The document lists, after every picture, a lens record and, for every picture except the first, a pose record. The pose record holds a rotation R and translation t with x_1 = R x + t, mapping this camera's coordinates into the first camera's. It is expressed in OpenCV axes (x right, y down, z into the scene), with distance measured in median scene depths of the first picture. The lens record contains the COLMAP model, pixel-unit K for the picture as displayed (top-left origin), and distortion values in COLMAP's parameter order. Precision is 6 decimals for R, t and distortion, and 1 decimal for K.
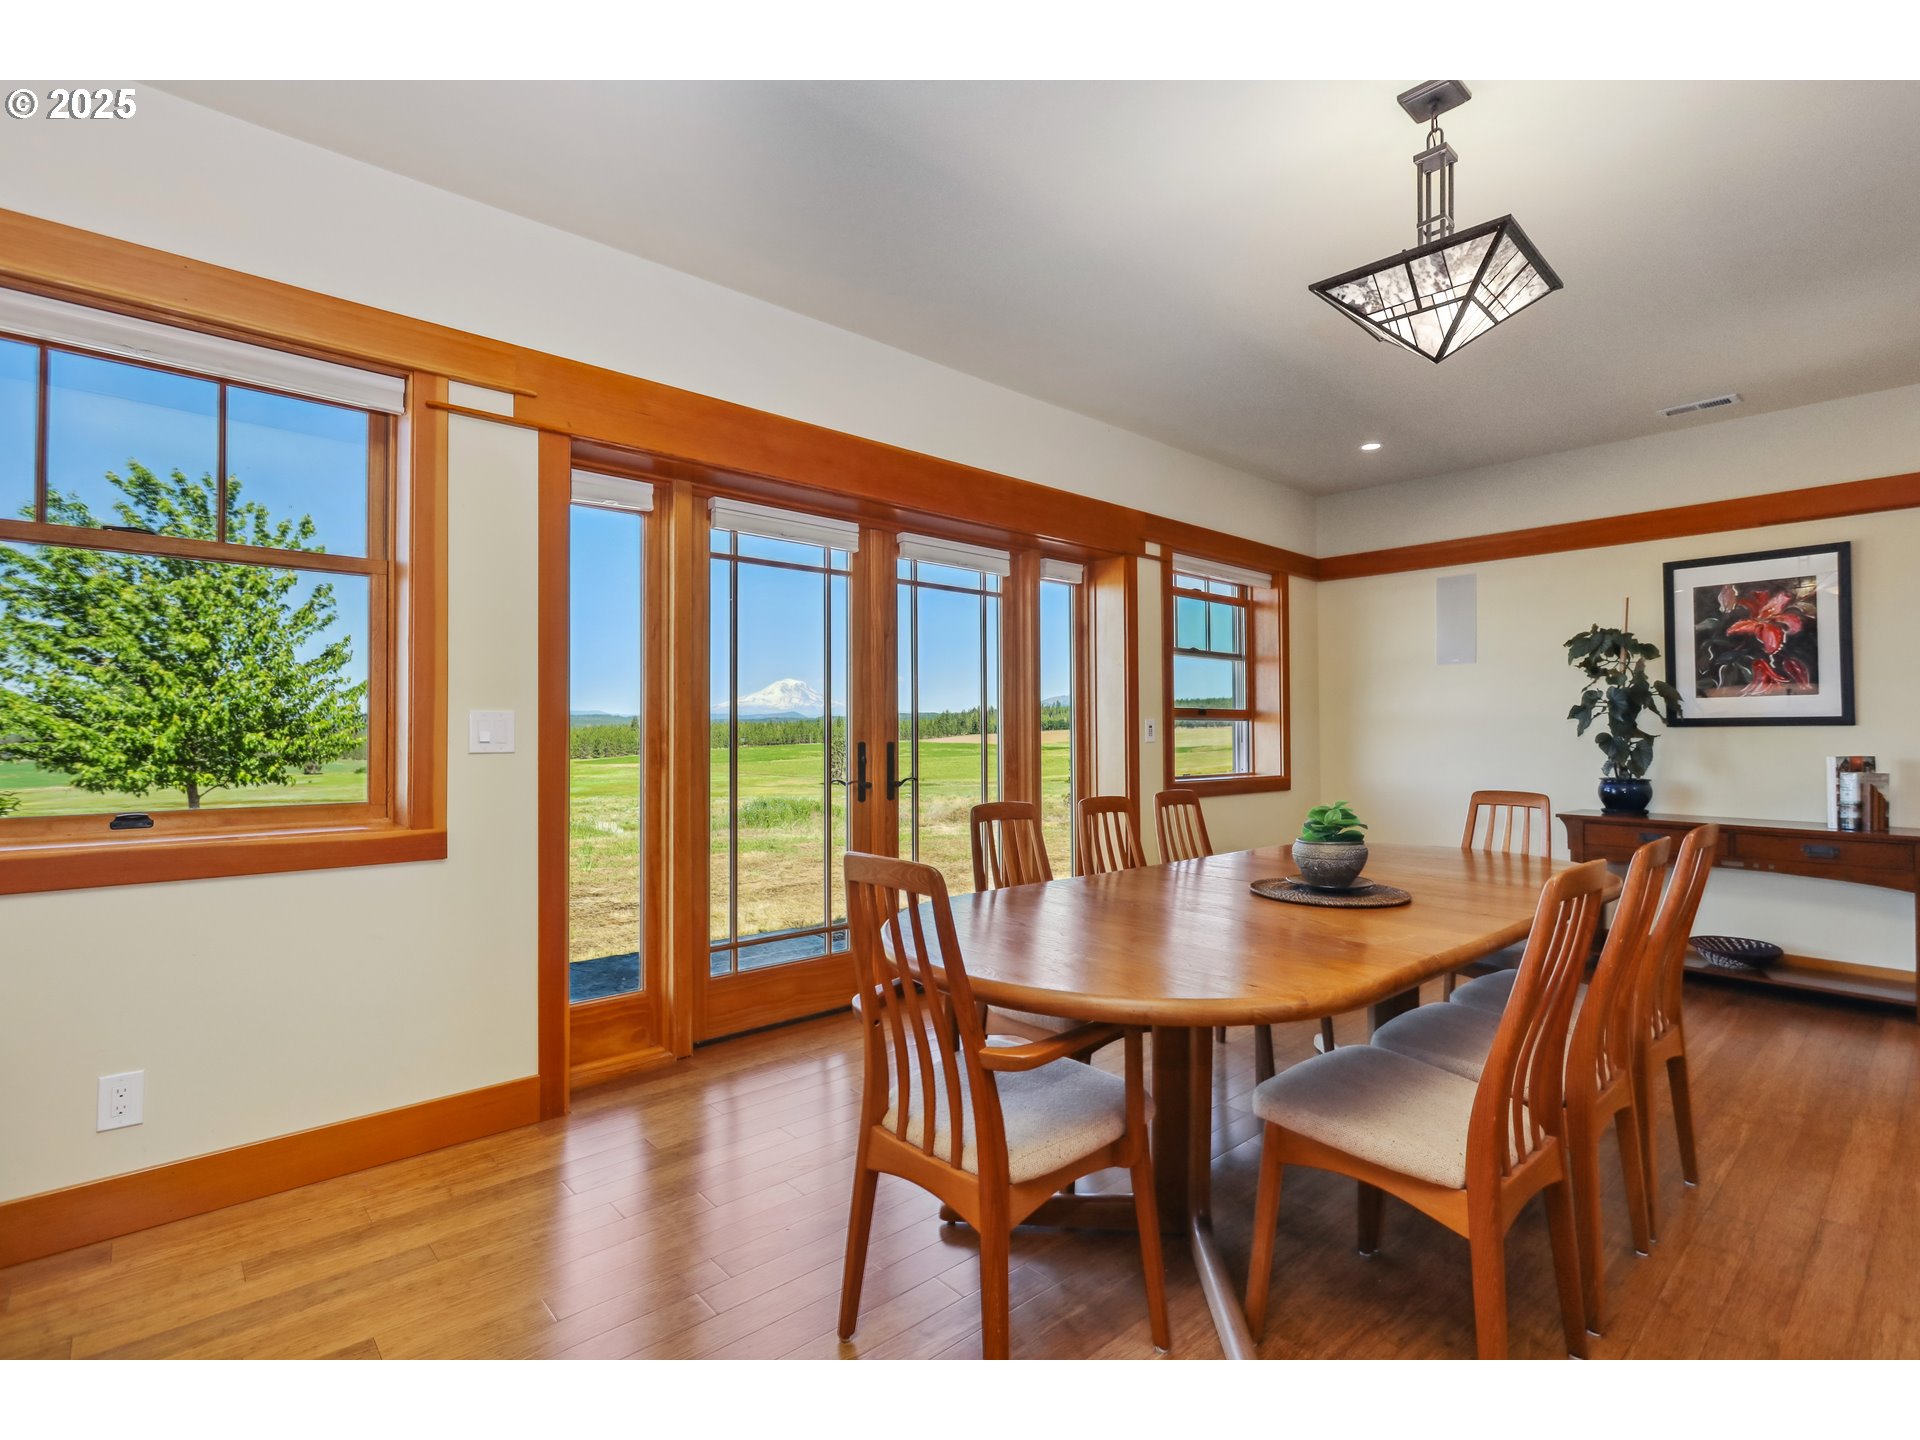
lens RADIAL K [[928.4, 0, 967.6], [0, 928.4, 711.7], [0, 0, 1]] dist [0.004155, -0.000917]
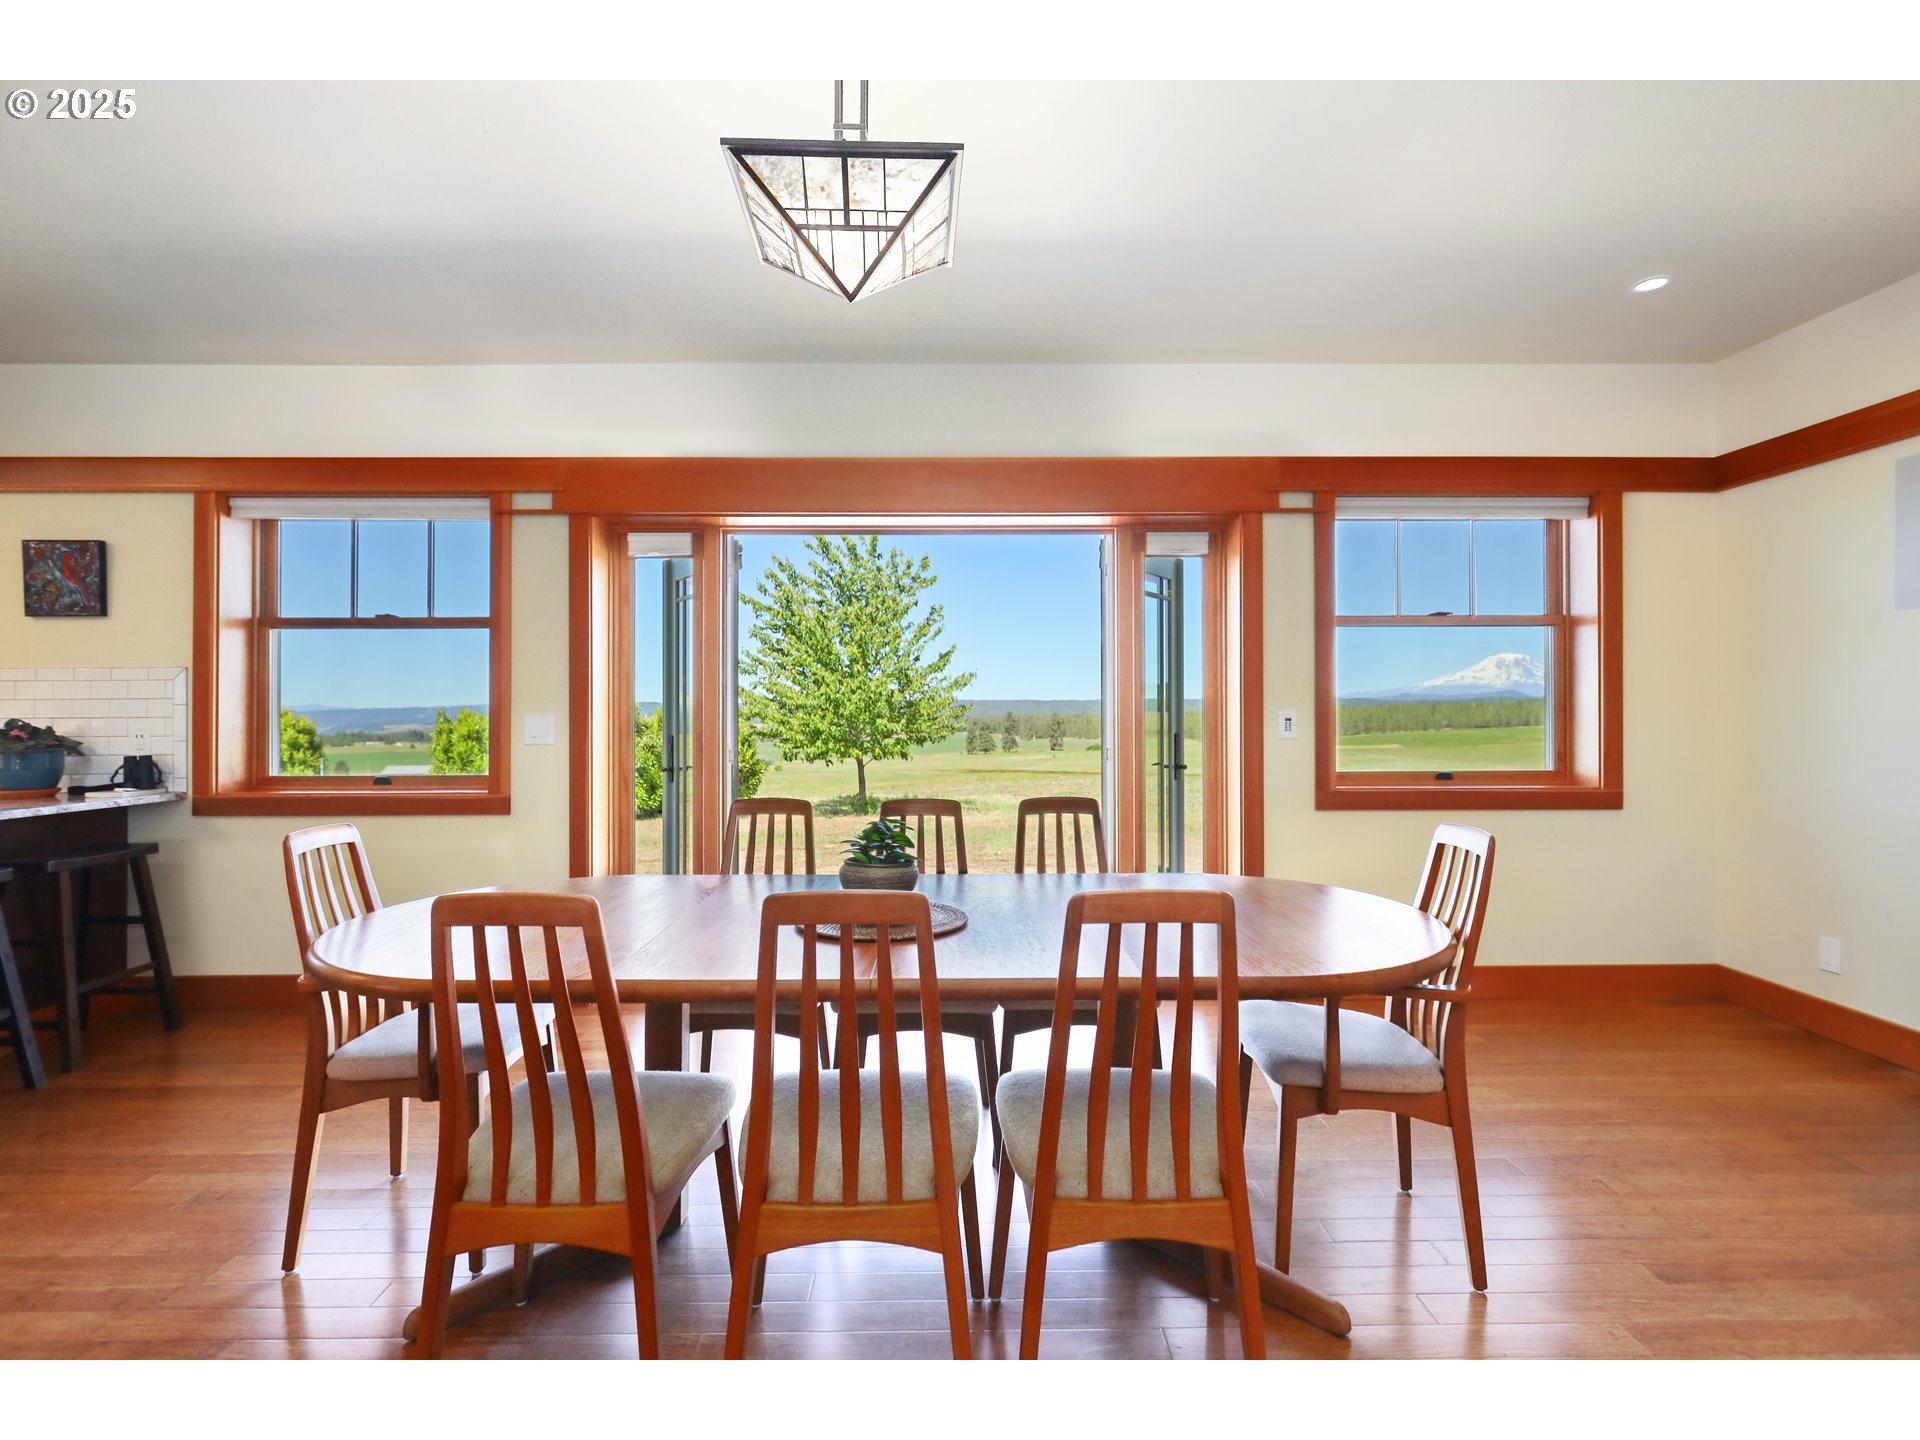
lens RADIAL K [[928.4, 0, 960.7], [0, 928.4, 719.4], [0, 0, 1]] dist [0.004155, -0.000917]
pose [[0.740777, -0.000414, -0.671751, 0.530256], [0.018642, 0.999627, 0.019941, -0.006513], [0.671493, -0.027295, 0.740508, 0.202949]]
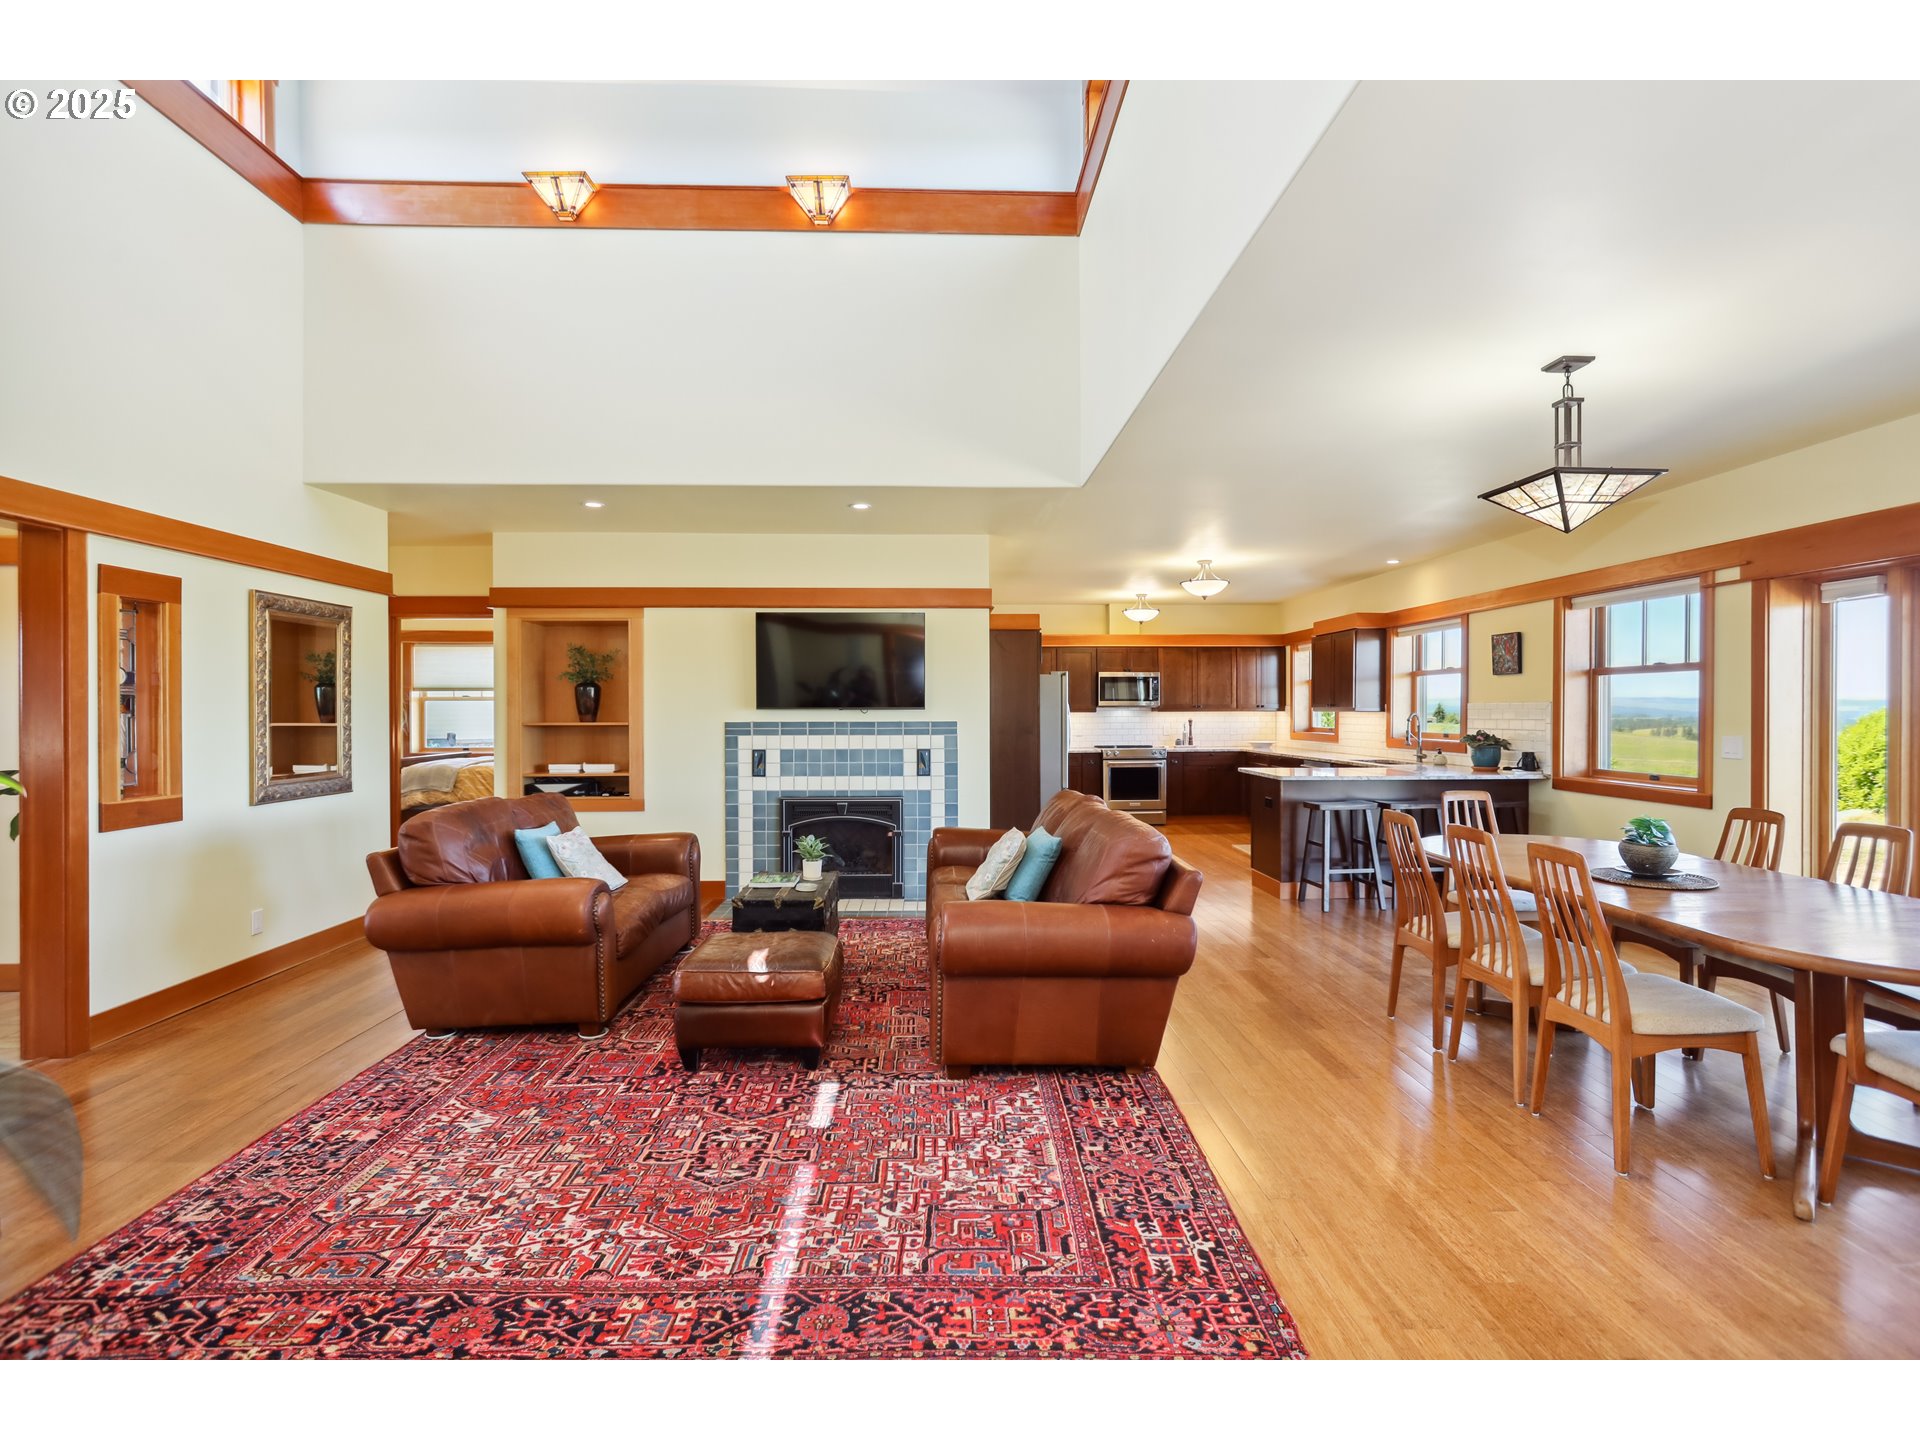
lens RADIAL K [[928.4, 0, 962.5], [0, 928.4, 723.5], [0, 0, 1]] dist [0.004155, -0.000917]
pose [[-0.644311, 0.012941, -0.764654, 1.105944], [0.020213, 0.999796, -0.000112, -0.033300], [0.764496, -0.015528, -0.644441, 0.571849]]
